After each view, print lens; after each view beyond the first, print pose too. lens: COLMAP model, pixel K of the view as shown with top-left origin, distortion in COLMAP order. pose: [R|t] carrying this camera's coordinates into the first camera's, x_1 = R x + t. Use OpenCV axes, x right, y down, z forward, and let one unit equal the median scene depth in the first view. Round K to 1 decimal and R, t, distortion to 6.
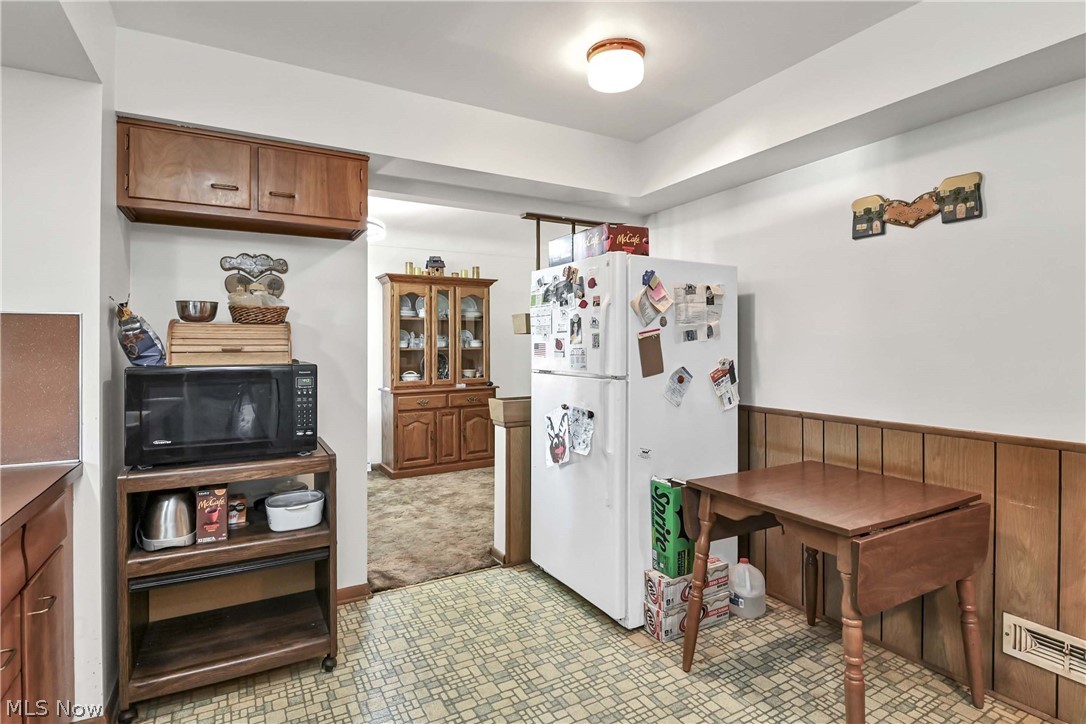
lens RADIAL K [[526.3, 0, 546.9], [0, 526.3, 342.8], [0, 0, 1]] dist [-0.017636, -0.001311]
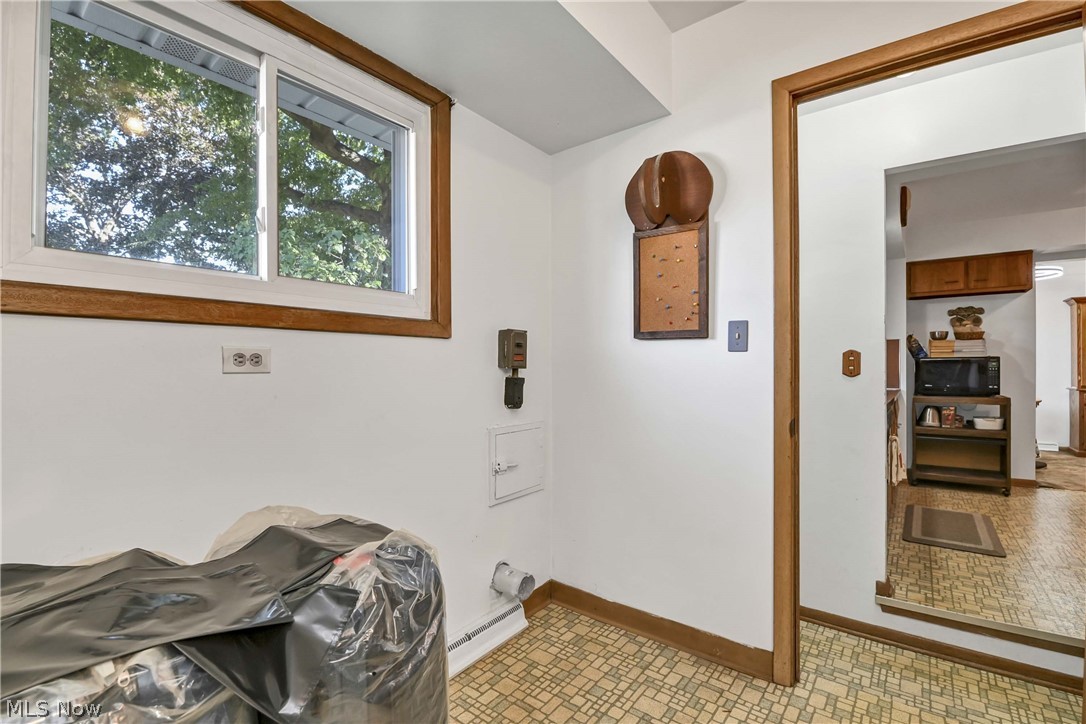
lens RADIAL K [[503.5, 0, 539.0], [0, 503.5, 363.7], [0, 0, 1]] dist [-0.008182, -0.003594]
pose [[0.379035, -0.002179, -0.925380, 0.743888], [0.002403, 0.999996, -0.001370, 0.065875], [0.925379, -0.001704, 0.379039, -1.540905]]
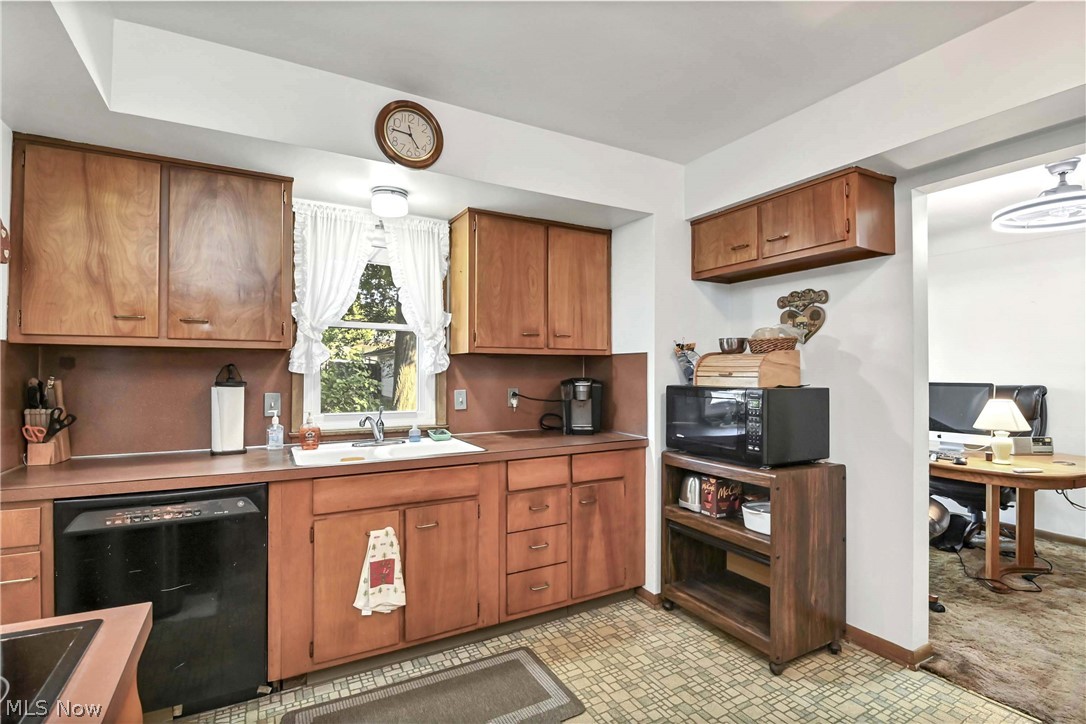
lens RADIAL K [[526.3, 0, 541.0], [0, 526.3, 364.1], [0, 0, 1]] dist [-0.017636, -0.001311]
pose [[-0.019894, -0.010321, -0.999749, 0.660022], [0.001968, 0.999944, -0.010362, -0.000724], [0.999800, -0.002174, -0.019872, 0.526325]]
